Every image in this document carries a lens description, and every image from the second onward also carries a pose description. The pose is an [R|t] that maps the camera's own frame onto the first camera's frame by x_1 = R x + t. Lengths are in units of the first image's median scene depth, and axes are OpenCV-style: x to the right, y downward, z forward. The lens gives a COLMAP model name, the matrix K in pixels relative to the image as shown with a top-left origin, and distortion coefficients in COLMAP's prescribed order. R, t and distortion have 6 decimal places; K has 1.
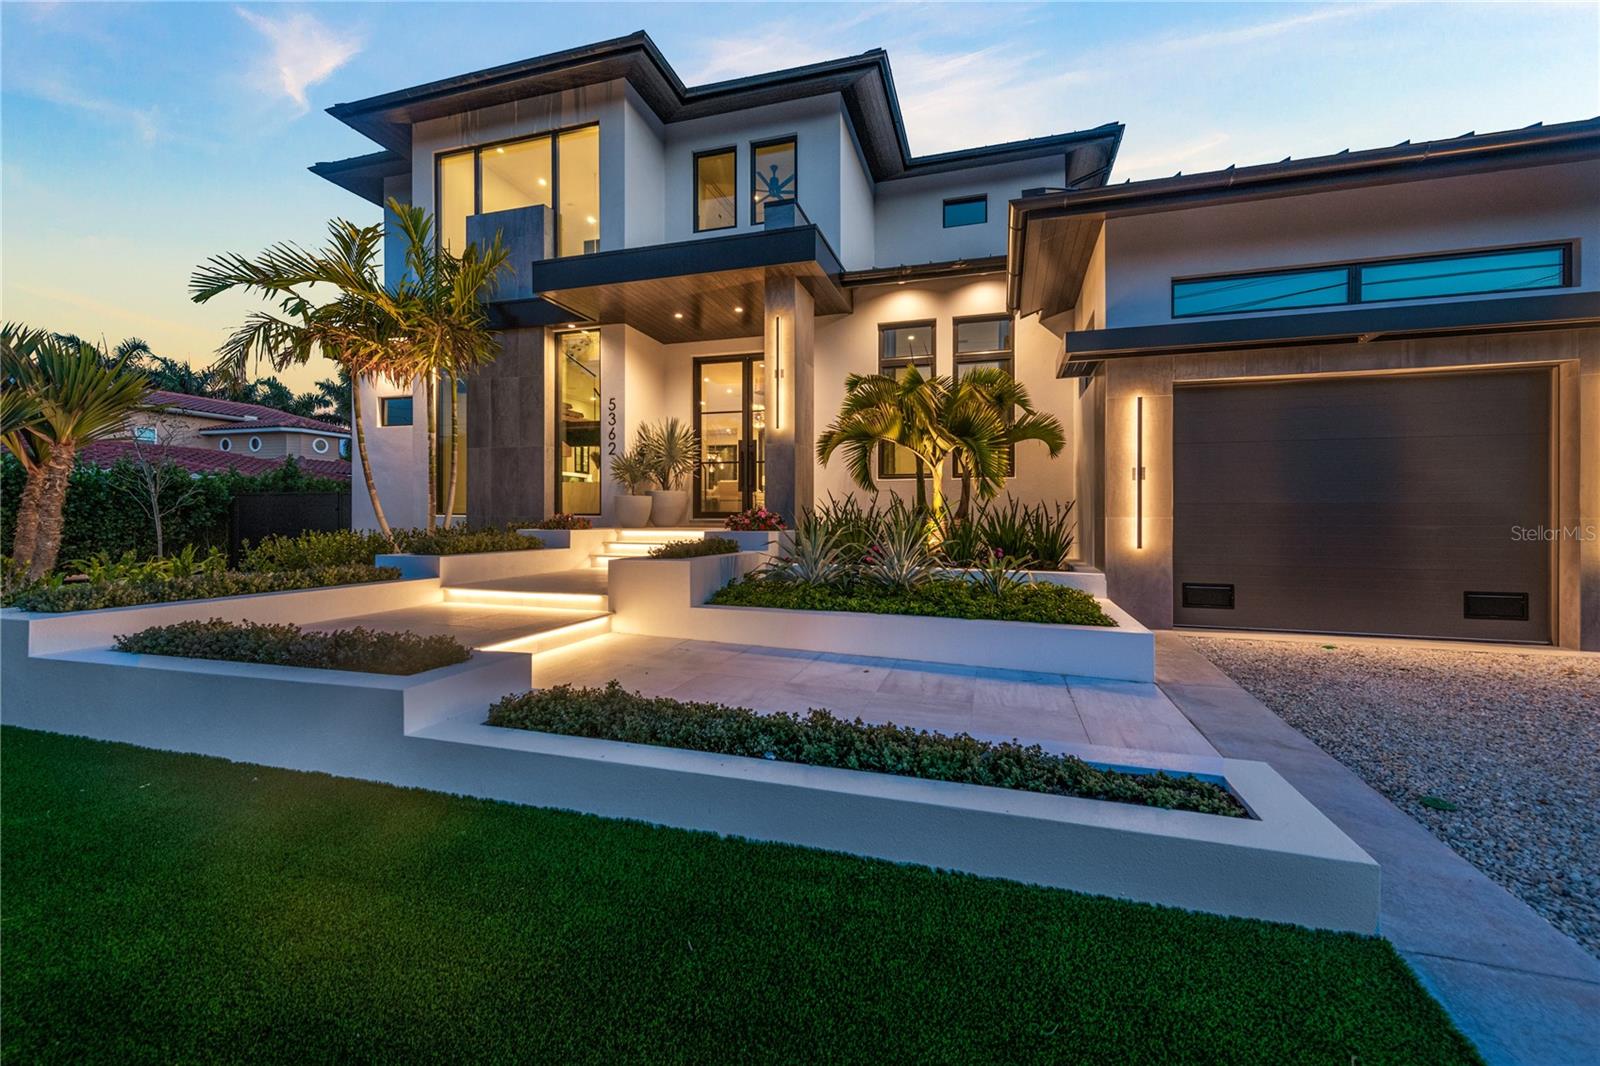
lens RADIAL K [[645.1, 0, 807.9], [0, 645.1, 508.8], [0, 0, 1]] dist [0.005232, -0.000112]
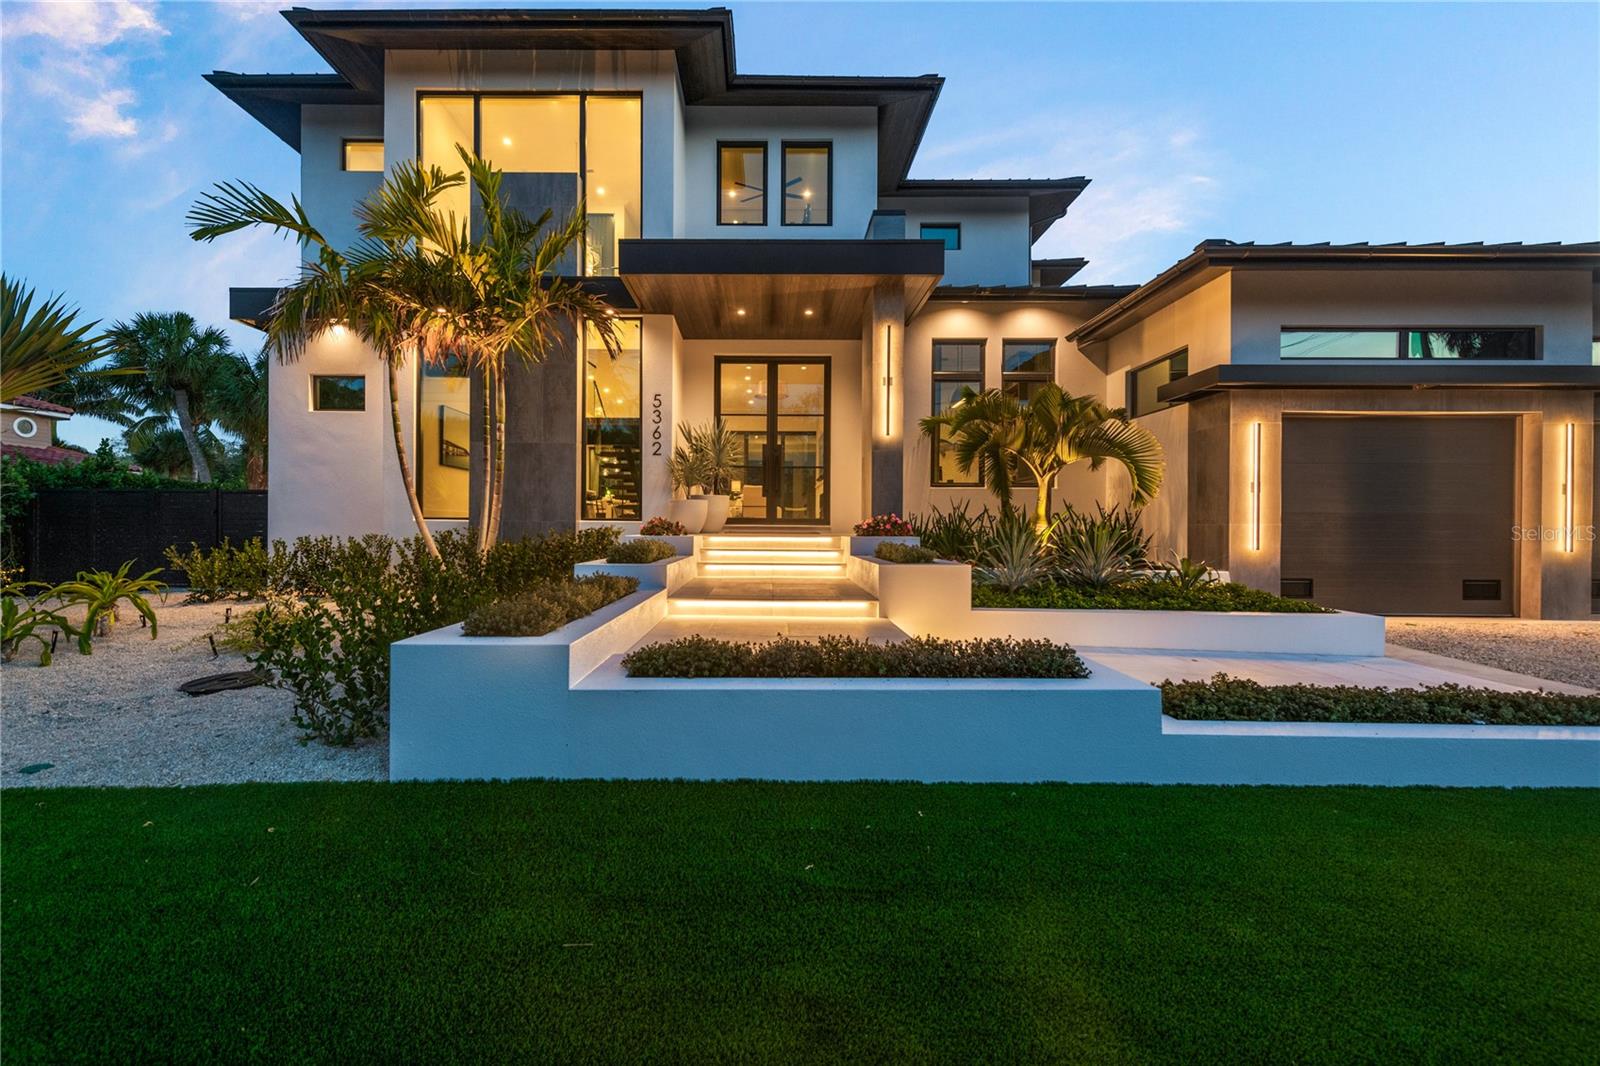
lens RADIAL K [[654.6, 0, 769.0], [0, 654.6, 520.3], [0, 0, 1]] dist [0.005301, 0.000112]
pose [[0.960350, 0.005188, 0.278751, -0.452980], [-0.006929, 0.999962, 0.005261, 0.004236], [-0.278713, -0.006984, 0.960349, 0.055153]]
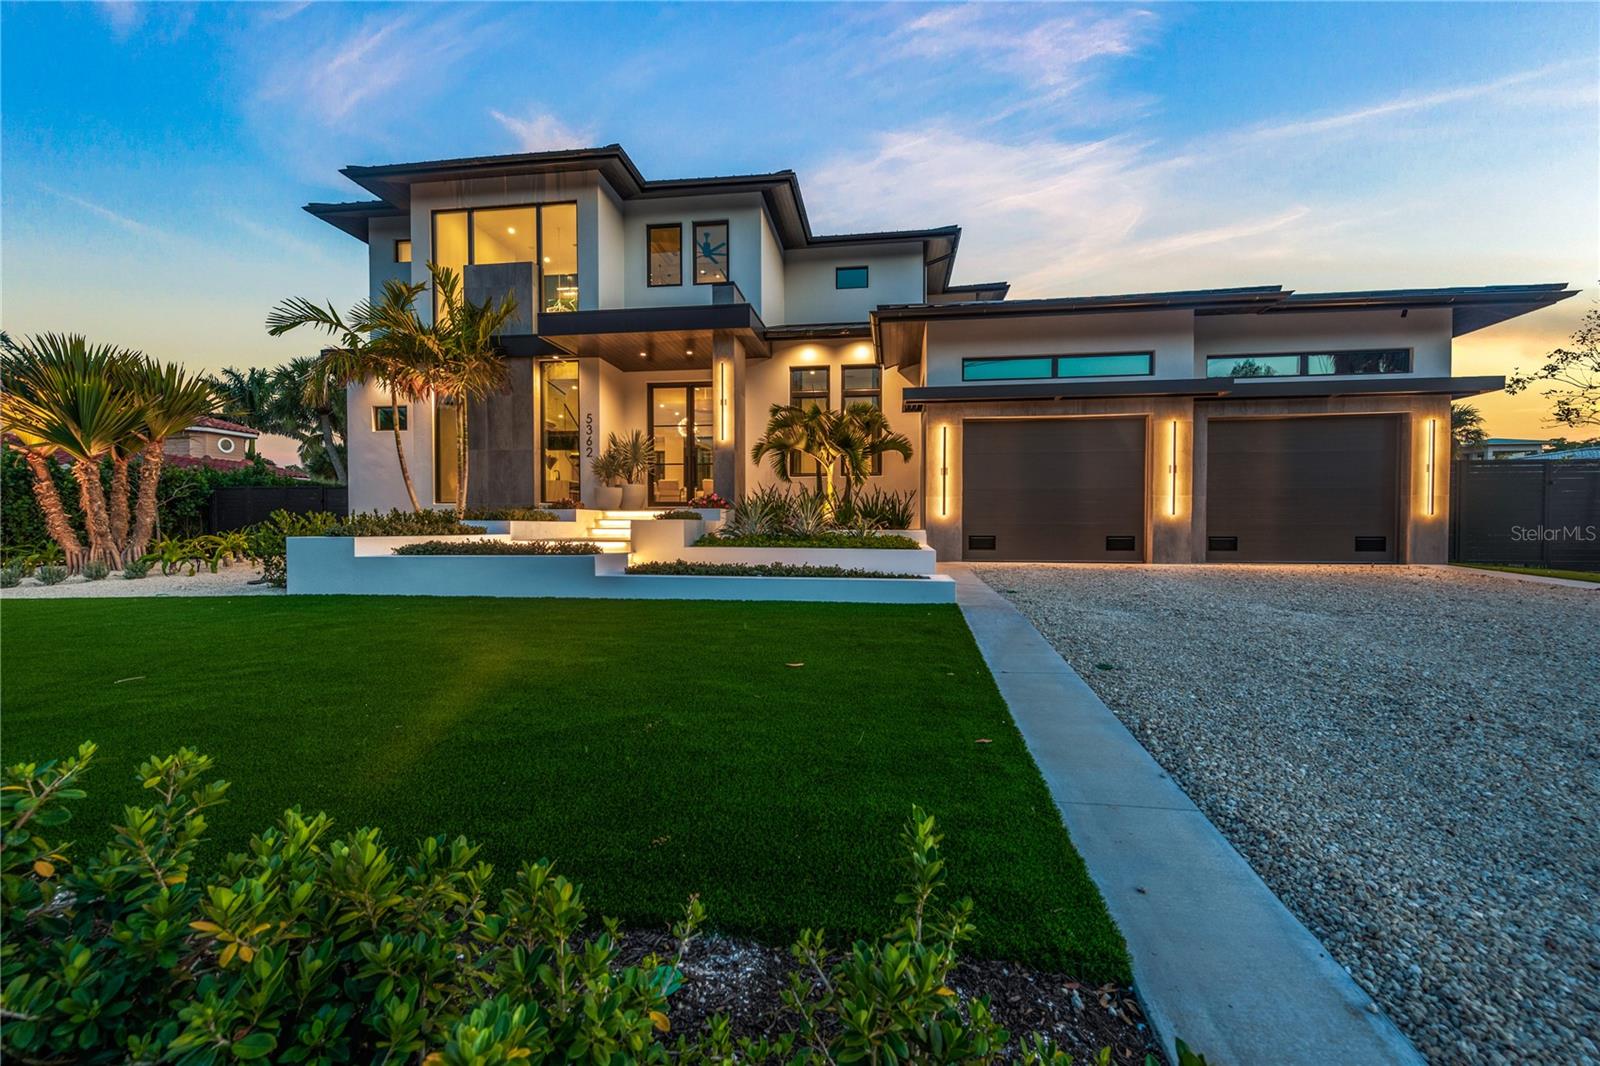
lens RADIAL K [[635.9, 0, 809.0], [0, 635.9, 530.4], [0, 0, 1]] dist [0.012097, -0.003993]
pose [[0.987808, -0.003469, 0.155639, -0.069368], [0.000126, 0.999769, 0.021490, 0.043075], [-0.155677, -0.021208, 0.987580, -0.401592]]
